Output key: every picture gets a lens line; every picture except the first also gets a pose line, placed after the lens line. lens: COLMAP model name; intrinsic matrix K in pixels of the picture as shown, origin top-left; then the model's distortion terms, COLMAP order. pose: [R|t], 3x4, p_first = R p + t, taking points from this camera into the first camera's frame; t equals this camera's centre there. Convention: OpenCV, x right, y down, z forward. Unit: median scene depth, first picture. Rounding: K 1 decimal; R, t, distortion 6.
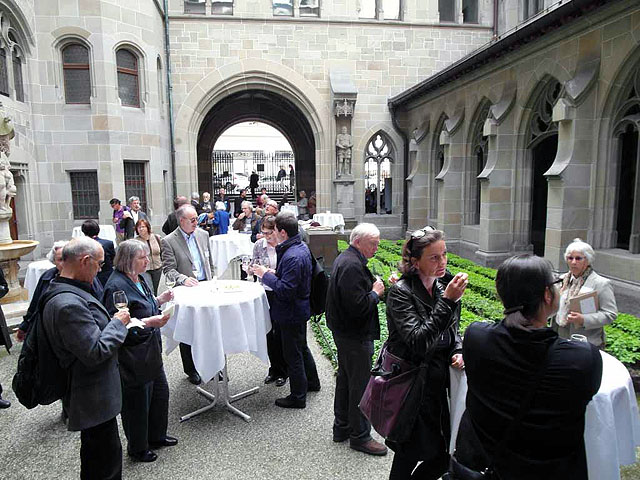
lens RADIAL K [[473.3, 0, 320.0], [0, 473.3, 240.0], [0, 0, 1]] dist [-0.007543, 0.002181]
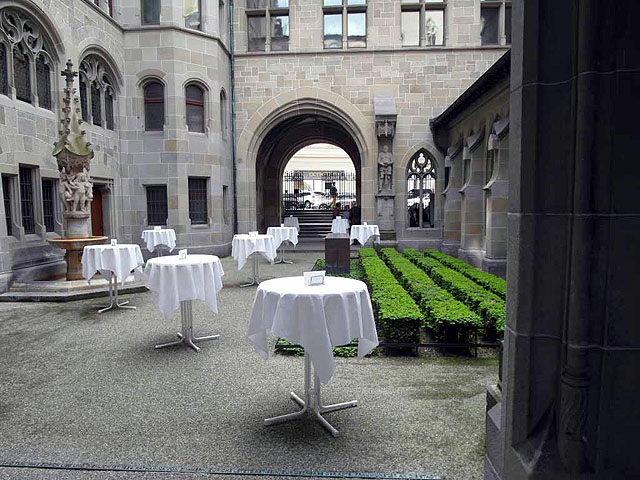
lens RADIAL K [[473.3, 0, 320.0], [0, 473.3, 240.0], [0, 0, 1]] dist [-0.007543, 0.002181]
pose [[0.980609, 0.019942, -0.194957, 0.121035], [-0.028728, 0.998690, -0.042345, 0.026819], [0.193857, 0.047125, 0.979897, -0.081687]]
